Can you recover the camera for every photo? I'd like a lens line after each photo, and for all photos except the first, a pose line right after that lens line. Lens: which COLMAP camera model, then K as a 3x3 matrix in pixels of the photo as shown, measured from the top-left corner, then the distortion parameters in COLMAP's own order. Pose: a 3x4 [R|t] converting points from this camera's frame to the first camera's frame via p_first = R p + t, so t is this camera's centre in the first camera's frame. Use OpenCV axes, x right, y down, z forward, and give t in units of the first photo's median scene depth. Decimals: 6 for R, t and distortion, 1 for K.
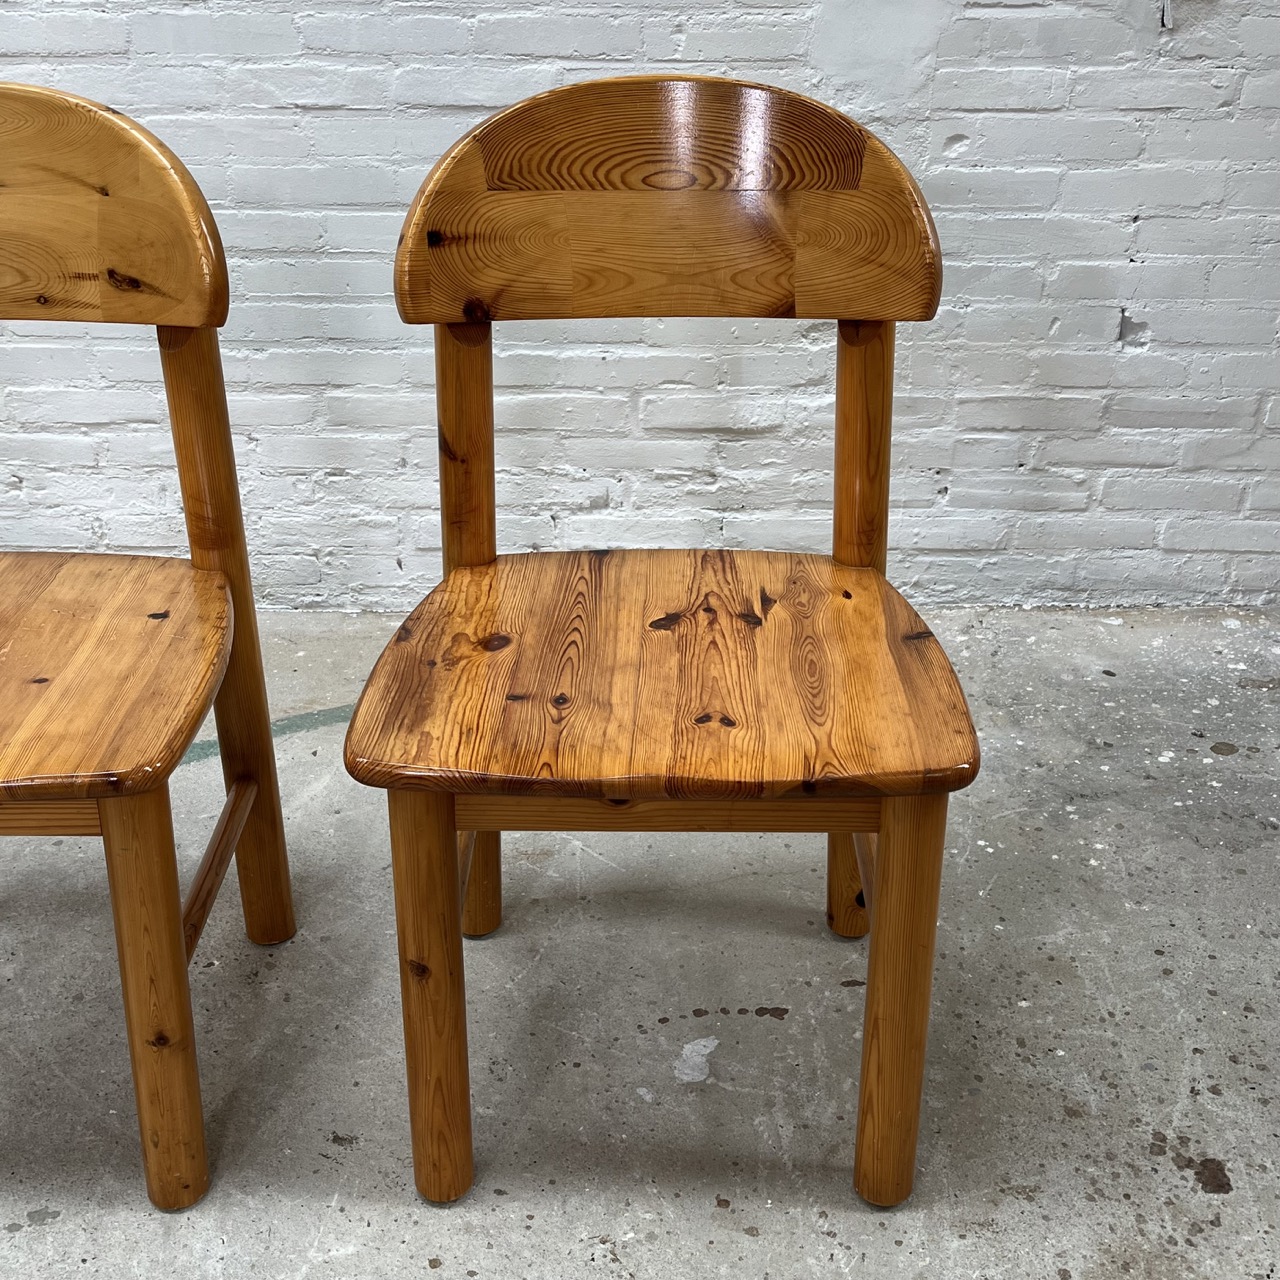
lens RADIAL K [[1673.0, 0, 643.6], [0, 1673.0, 644.7], [0, 0, 1]] dist [0.037399, 0.000000]
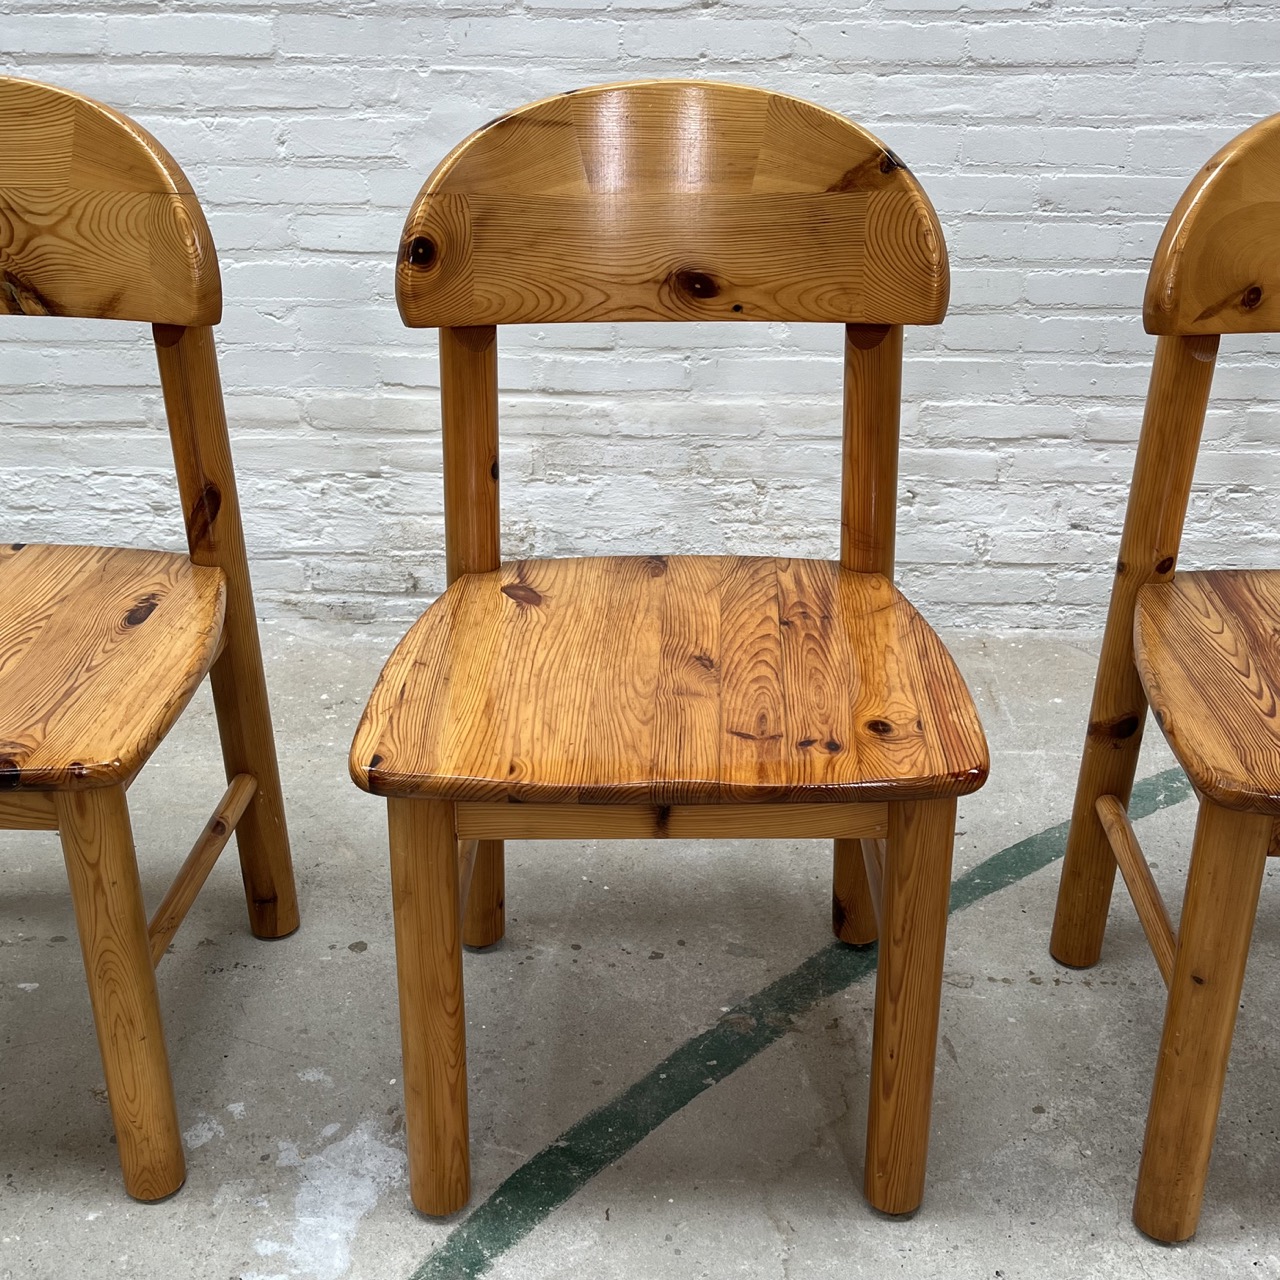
lens RADIAL K [[1673.0, 0, 656.0], [0, 1673.0, 658.0], [0, 0, 1]] dist [0.037399, 0.000000]
pose [[0.999731, 0.010842, -0.020524, -0.567918], [-0.010877, 0.999940, -0.001578, 0.001327], [0.020506, 0.001800, 0.999788, 0.011778]]
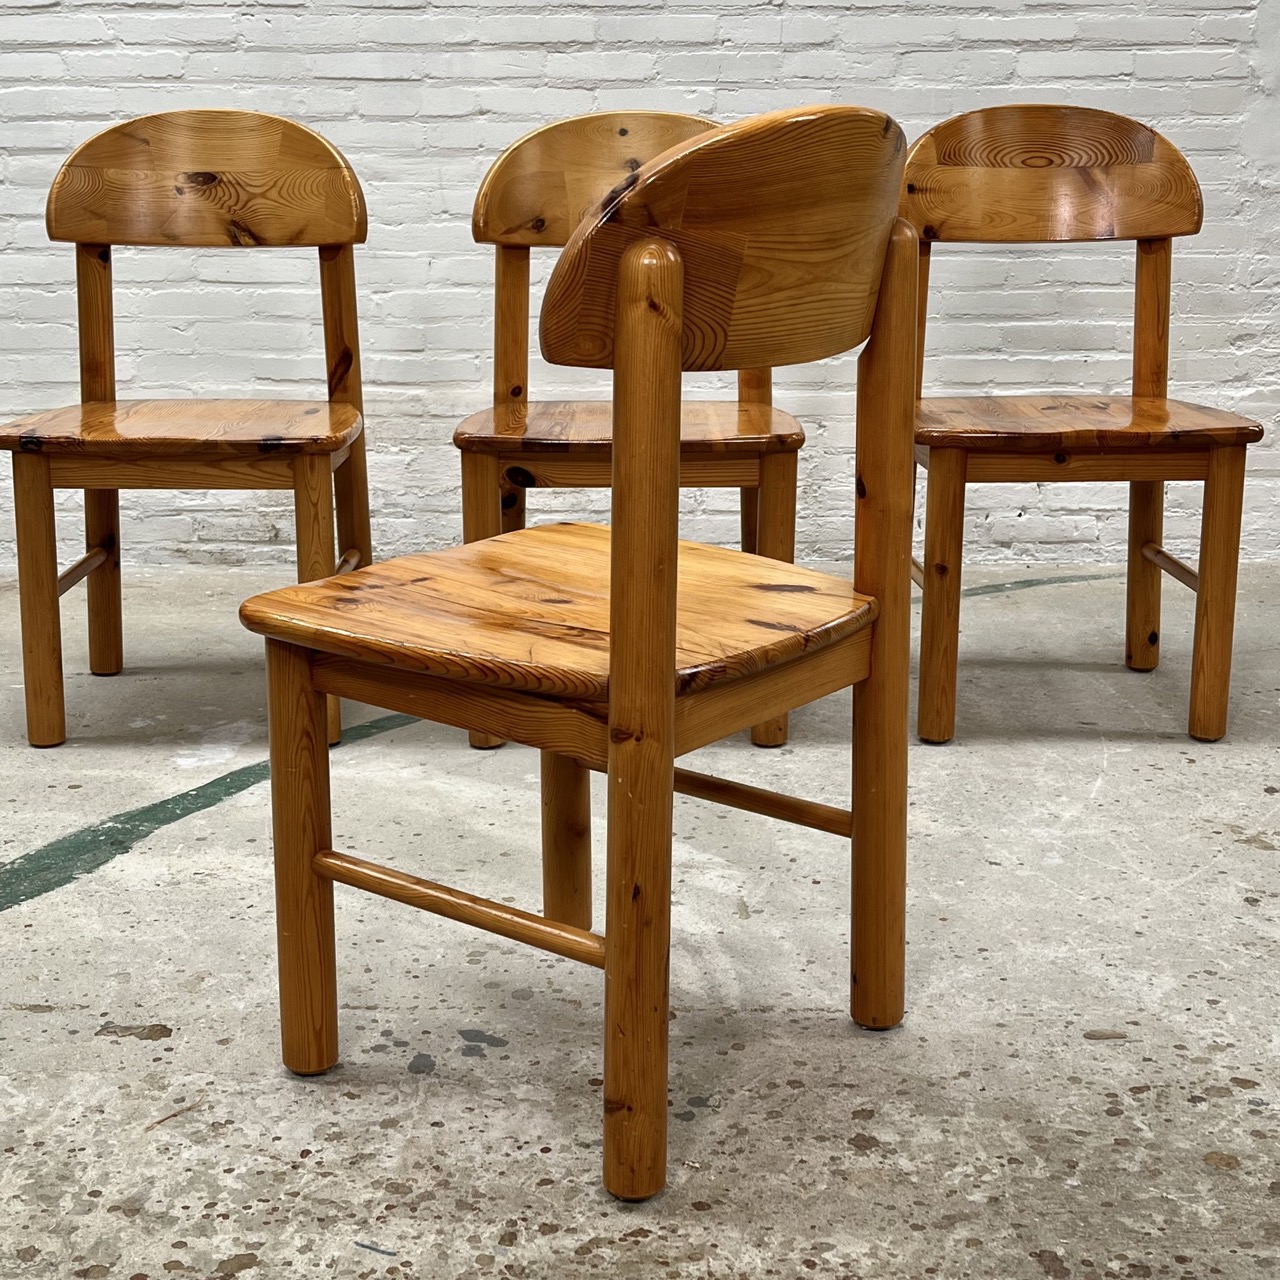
lens RADIAL K [[2083.0, 0, 630.1], [0, 2083.0, 631.0], [0, 0, 1]] dist [0.079982, 0.000000]
pose [[0.999955, -0.005334, 0.007889, -0.450488], [0.006952, 0.975040, -0.221919, 0.463092], [-0.006508, 0.221964, 0.975033, -0.682943]]
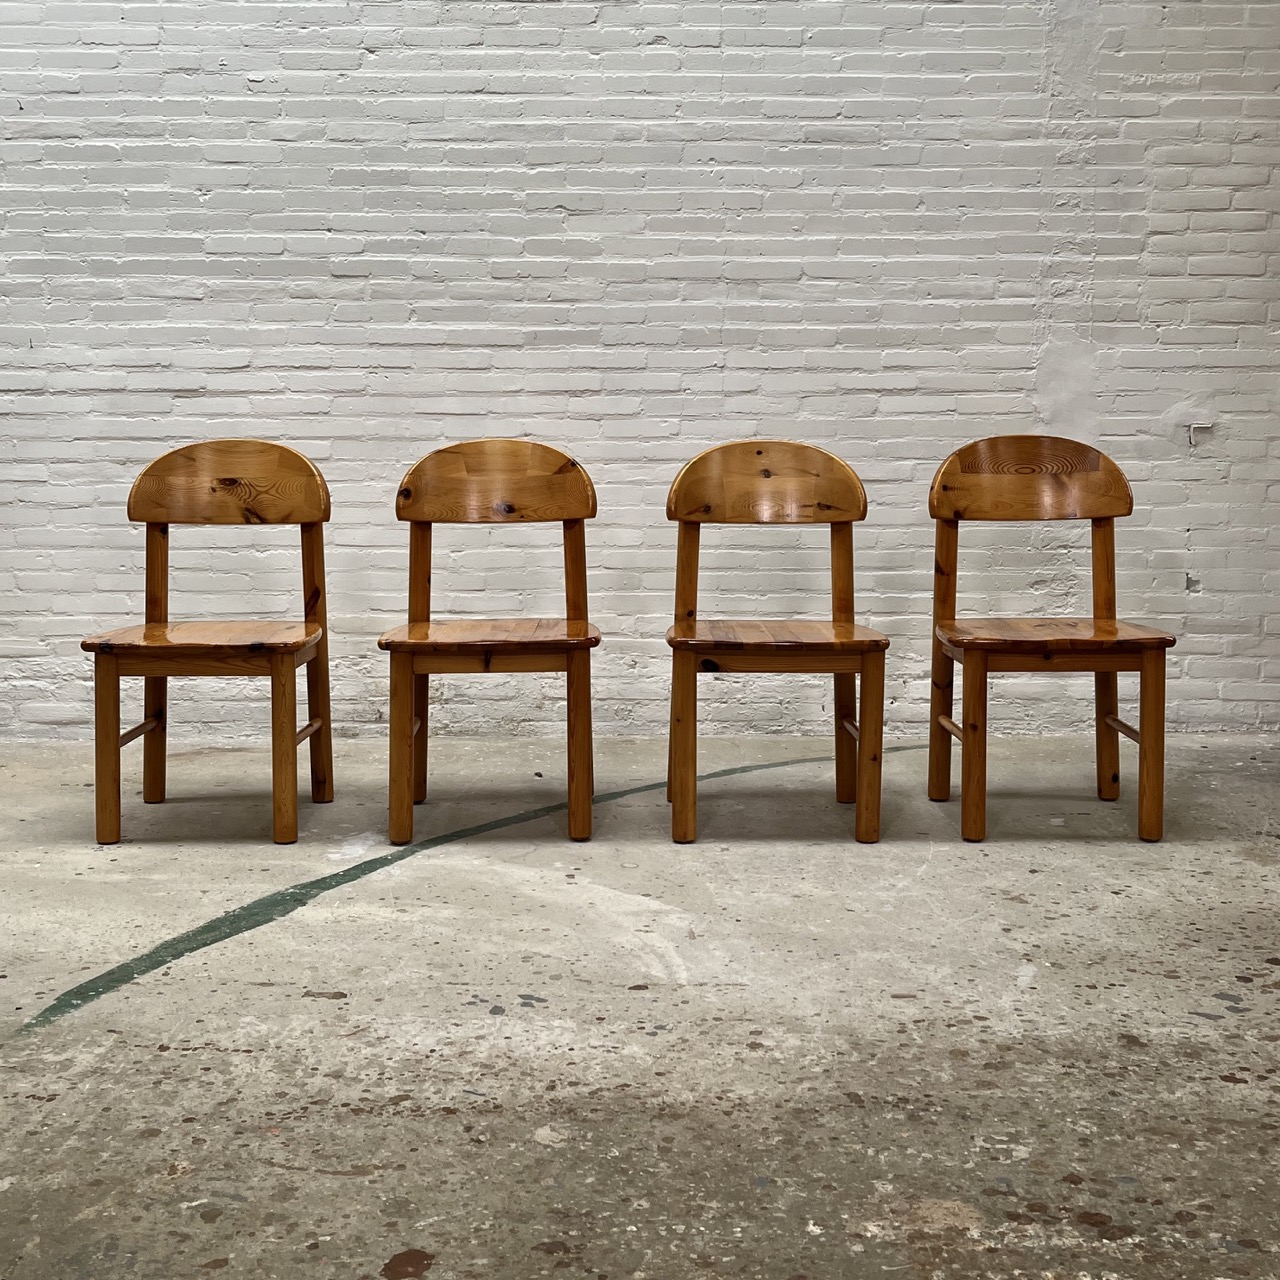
lens RADIAL K [[1777.9, 0, 629.7], [0, 1777.9, 542.2], [0, 0, 1]] dist [0.075556, 0.000000]
pose [[0.999952, -0.004402, 0.008789, -0.447403], [0.007374, 0.927133, -0.374659, 0.625144], [-0.006499, 0.374706, 0.927121, -1.119709]]
